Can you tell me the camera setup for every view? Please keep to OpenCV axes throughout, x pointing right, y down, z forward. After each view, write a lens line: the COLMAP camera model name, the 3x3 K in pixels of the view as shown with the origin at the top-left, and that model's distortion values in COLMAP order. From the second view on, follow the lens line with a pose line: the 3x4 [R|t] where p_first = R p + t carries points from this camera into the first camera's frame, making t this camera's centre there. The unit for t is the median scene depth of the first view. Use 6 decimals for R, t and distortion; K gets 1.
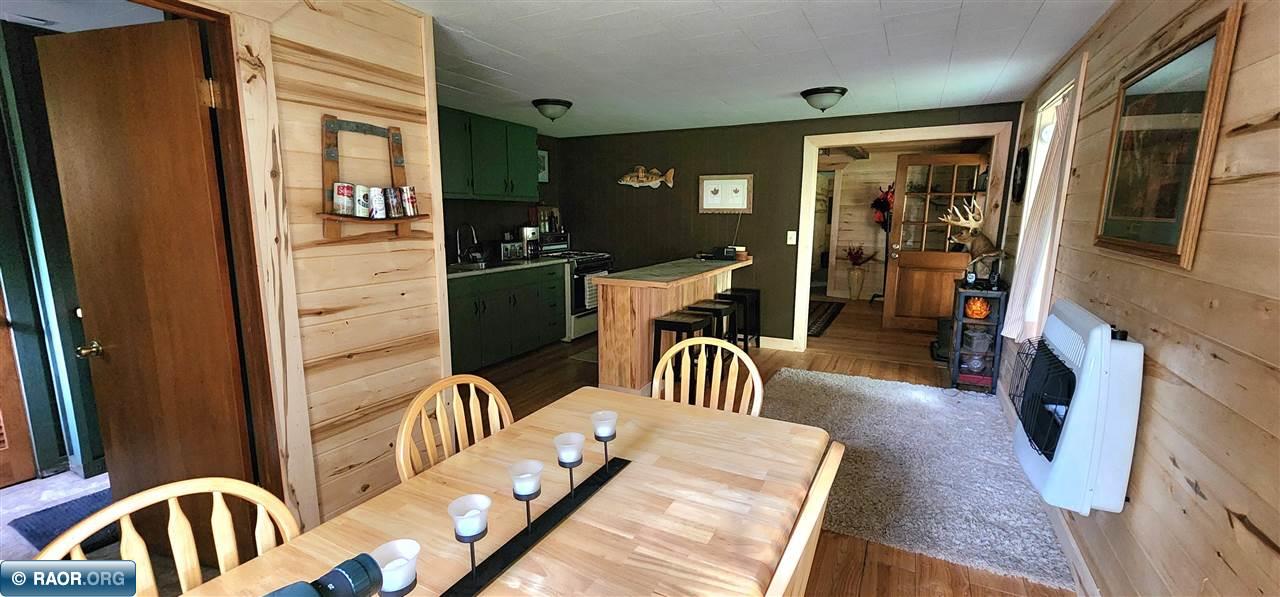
lens RADIAL K [[528.8, 0, 641.4], [0, 528.8, 302.2], [0, 0, 1]] dist [0.001493, -0.000268]
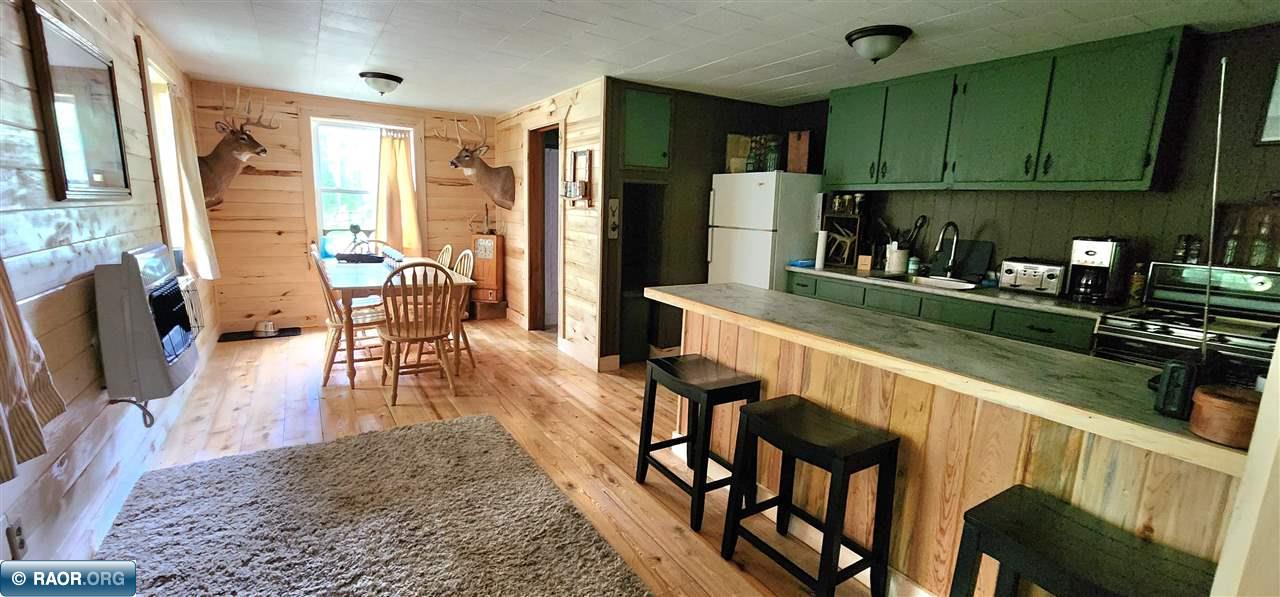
lens RADIAL K [[528.8, 0, 641.4], [0, 528.8, 302.2], [0, 0, 1]] dist [0.001493, -0.000268]
pose [[-0.504289, 0.137291, -0.852552, 0.439282], [-0.179741, 0.948969, 0.259136, -0.136307], [0.844622, 0.283918, -0.453877, 0.862218]]
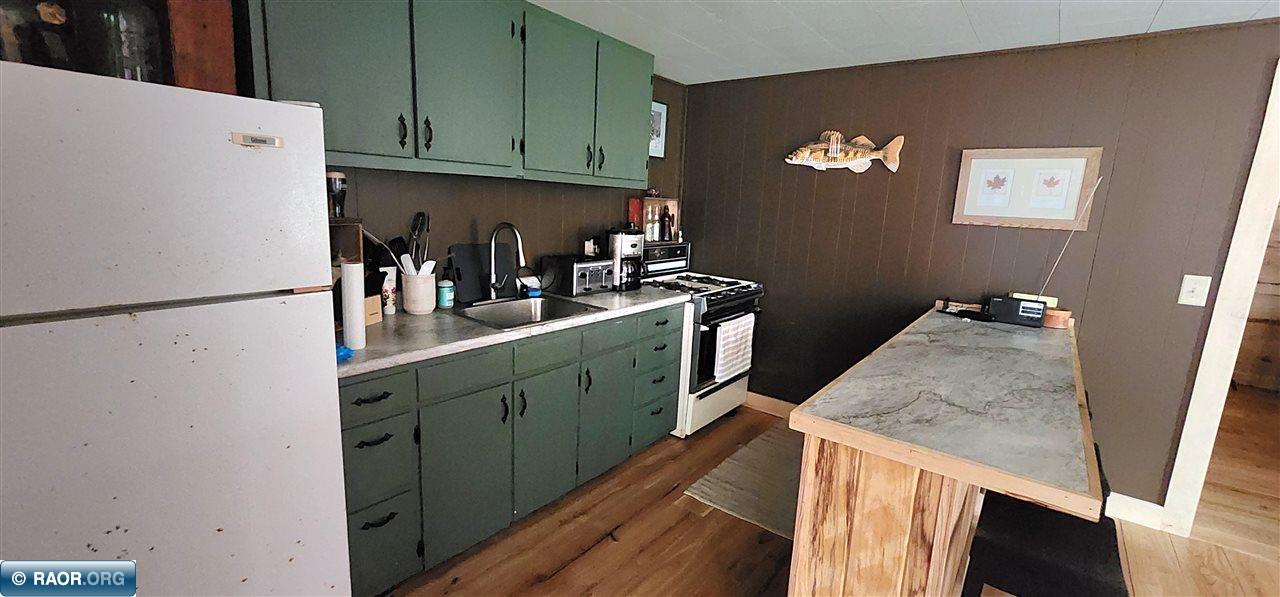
lens RADIAL K [[528.8, 0, 641.4], [0, 528.8, 302.2], [0, 0, 1]] dist [0.001493, -0.000268]
pose [[0.982319, 0.074675, -0.171679, -0.093762], [-0.071895, 0.997161, 0.022364, -0.081722], [0.172862, -0.009626, 0.984899, 0.441147]]
